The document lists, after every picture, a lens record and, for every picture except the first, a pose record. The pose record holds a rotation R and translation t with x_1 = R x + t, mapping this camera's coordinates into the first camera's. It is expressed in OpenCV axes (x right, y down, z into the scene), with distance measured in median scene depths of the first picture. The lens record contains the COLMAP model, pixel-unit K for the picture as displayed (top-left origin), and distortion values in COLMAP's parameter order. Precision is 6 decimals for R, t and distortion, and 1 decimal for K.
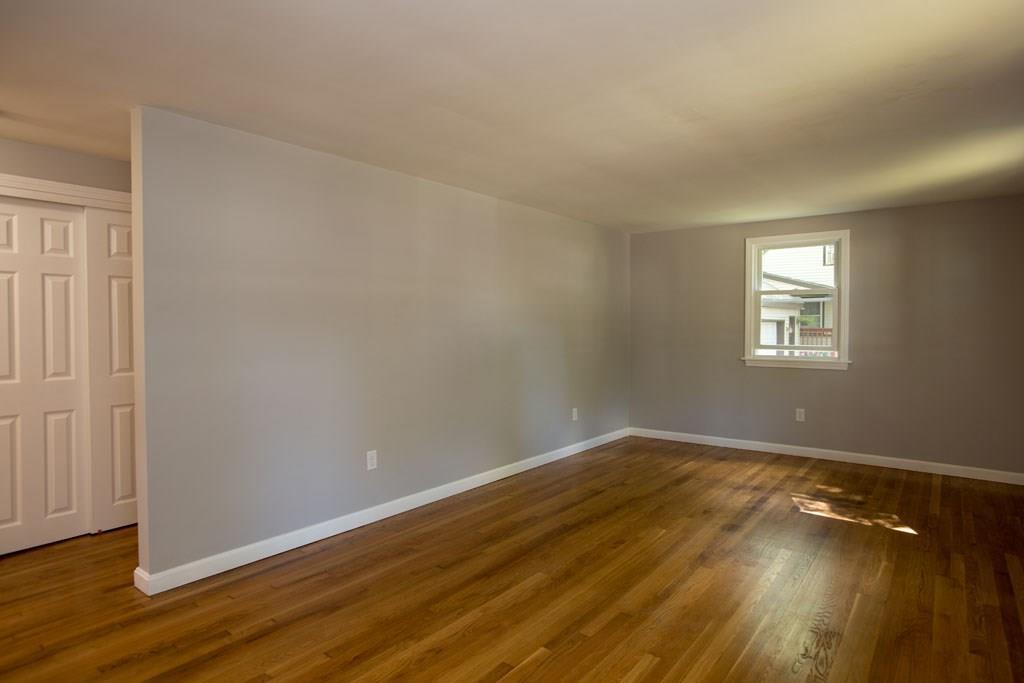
lens RADIAL K [[580.3, 0, 512.0], [0, 580.3, 341.5], [0, 0, 1]] dist [-0.049665, 0.050227]
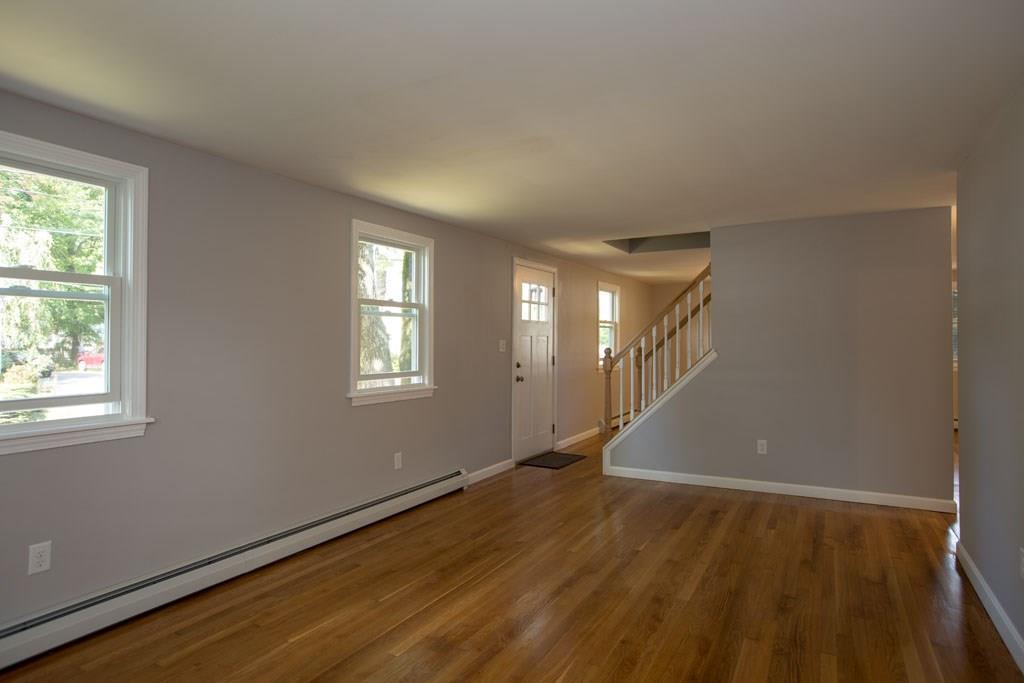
lens RADIAL K [[580.3, 0, 512.0], [0, 580.3, 341.5], [0, 0, 1]] dist [-0.049665, 0.050227]
pose [[-0.988522, 0.003720, -0.151032, 0.330507], [-0.001540, 0.999397, 0.034695, -0.044378], [0.151070, 0.034529, -0.987920, 1.301023]]
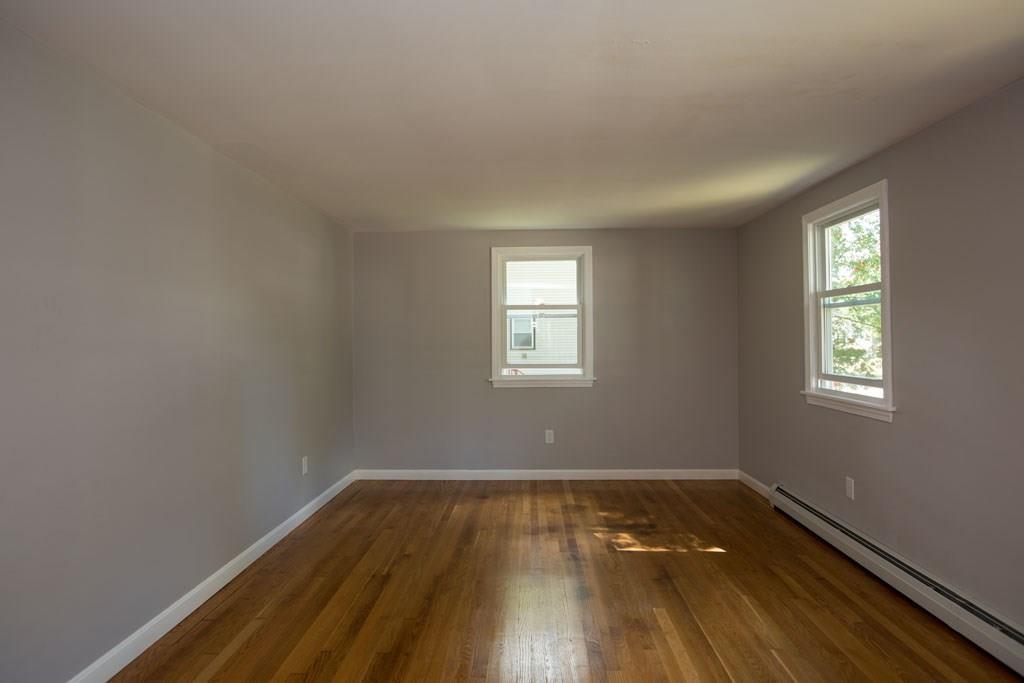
lens RADIAL K [[580.3, 0, 512.0], [0, 580.3, 341.5], [0, 0, 1]] dist [-0.049665, 0.050227]
pose [[0.808361, -0.005866, 0.588658, -0.141118], [0.023798, 0.999459, -0.022720, -0.011291], [-0.588206, 0.032375, 0.808063, 0.325861]]
